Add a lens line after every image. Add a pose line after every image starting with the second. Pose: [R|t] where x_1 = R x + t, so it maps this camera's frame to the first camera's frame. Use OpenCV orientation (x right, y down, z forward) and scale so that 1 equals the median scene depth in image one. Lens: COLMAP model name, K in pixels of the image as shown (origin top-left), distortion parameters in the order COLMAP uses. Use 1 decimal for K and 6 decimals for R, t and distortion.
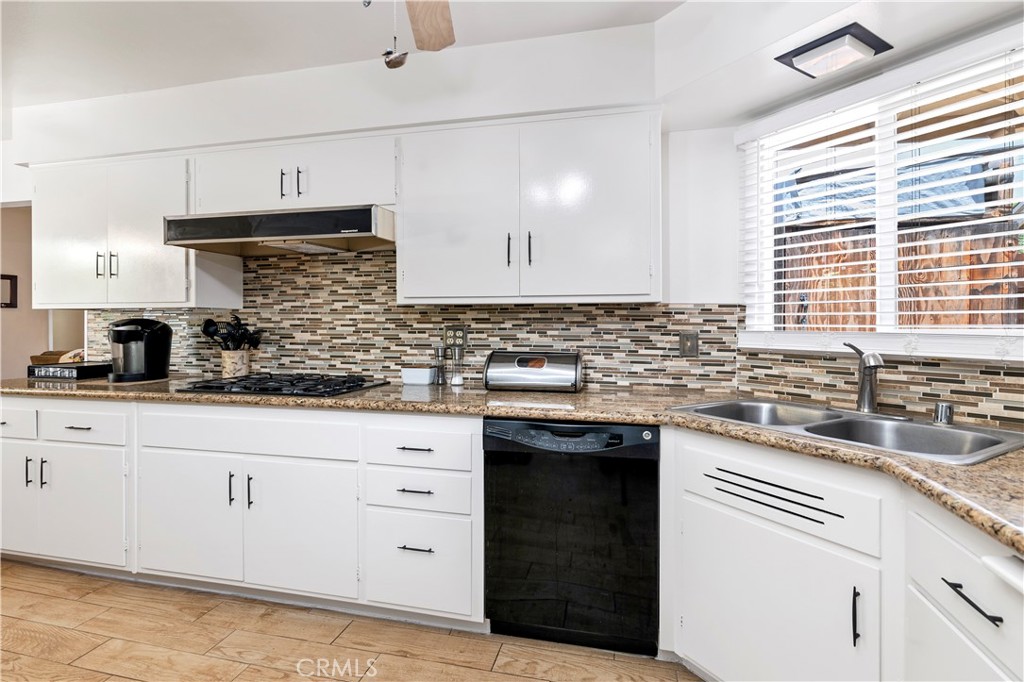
lens RADIAL K [[477.1, 0, 523.5], [0, 477.1, 326.5], [0, 0, 1]] dist [-0.000126, -0.000352]
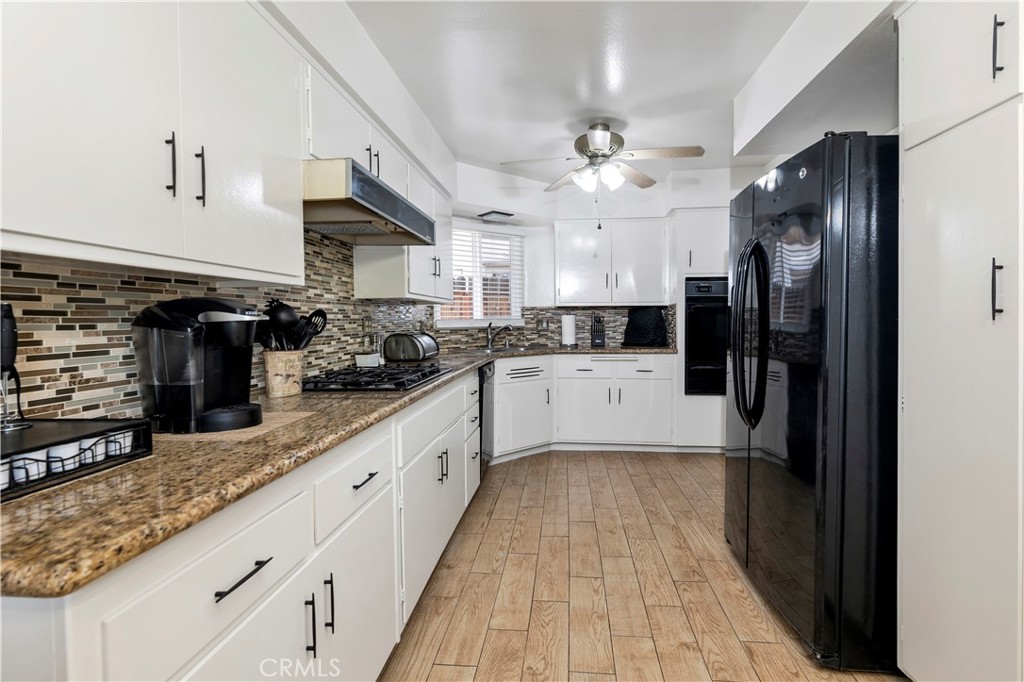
lens RADIAL K [[477.1, 0, 523.5], [0, 477.1, 326.5], [0, 0, 1]] dist [-0.000126, -0.000352]
pose [[-0.110681, -0.014078, 0.993756, -1.313104], [0.021597, 0.999629, 0.016567, 0.011268], [-0.993621, 0.023296, -0.110335, 0.729731]]
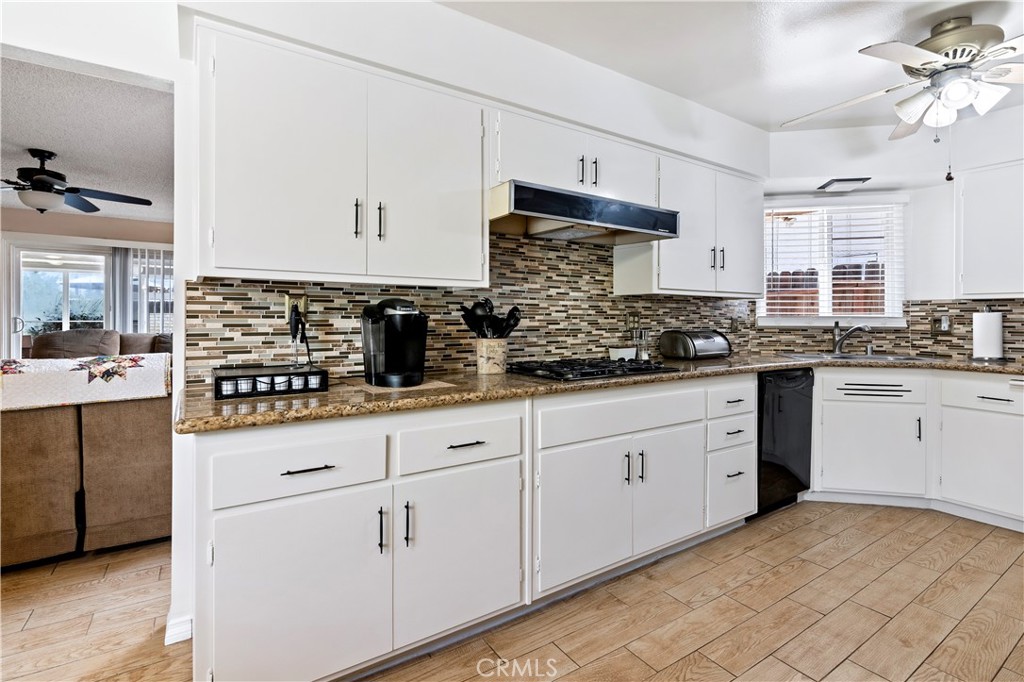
lens RADIAL K [[477.2, 0, 509.4], [0, 477.2, 315.9], [0, 0, 1]] dist [-0.002077, -0.000309]
pose [[0.702486, 0.003257, 0.711691, -1.196906], [0.003035, 0.999967, -0.007573, 0.015139], [-0.711691, 0.007480, 0.702452, 0.361295]]
